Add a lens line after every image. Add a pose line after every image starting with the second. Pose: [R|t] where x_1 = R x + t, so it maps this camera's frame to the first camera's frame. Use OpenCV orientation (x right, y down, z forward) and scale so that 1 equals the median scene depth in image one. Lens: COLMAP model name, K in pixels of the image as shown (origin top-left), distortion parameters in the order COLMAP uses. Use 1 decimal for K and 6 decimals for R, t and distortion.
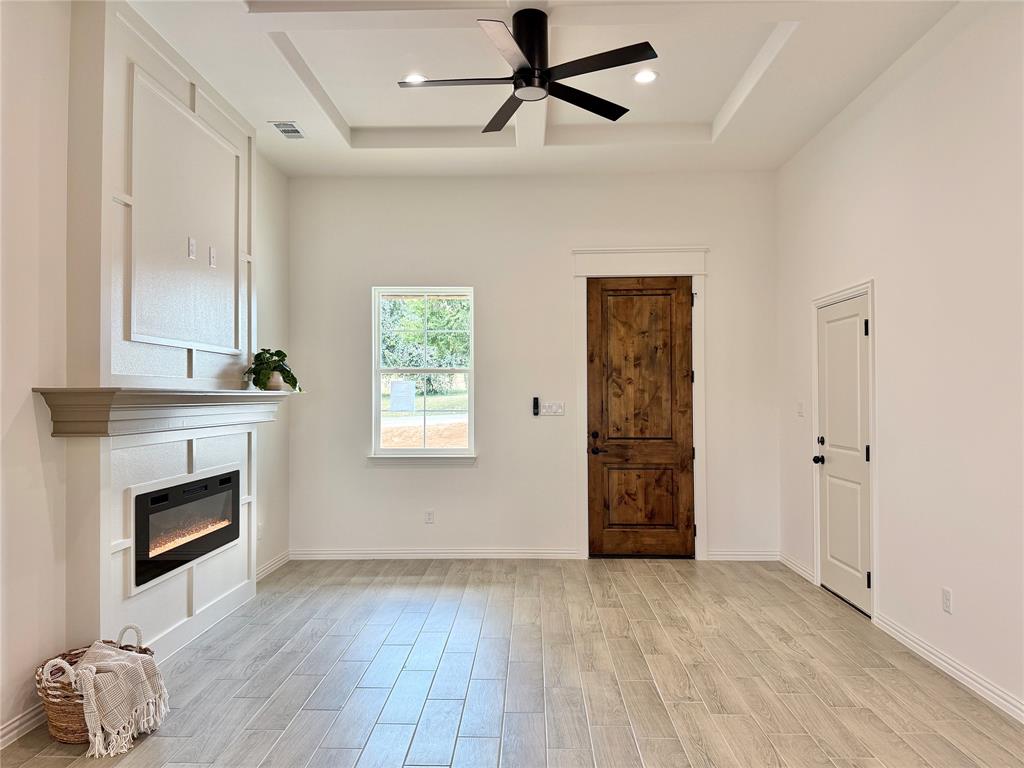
lens RADIAL K [[726.2, 0, 510.8], [0, 726.2, 388.2], [0, 0, 1]] dist [0.028483, -0.039285]
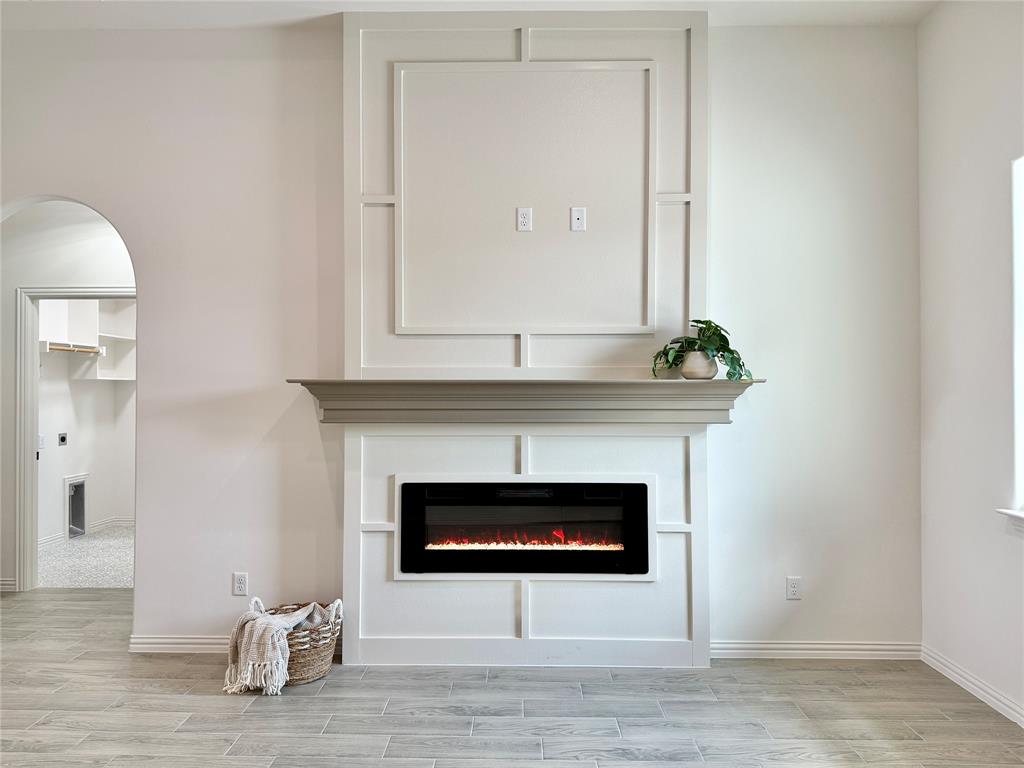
lens RADIAL K [[726.2, 0, 512.8], [0, 726.2, 375.3], [0, 0, 1]] dist [0.028483, -0.039285]
pose [[0.012258, -0.016937, -0.999781, 0.450424], [0.011972, 0.999787, -0.016790, 0.012096], [0.999853, -0.011764, 0.012458, 1.003321]]
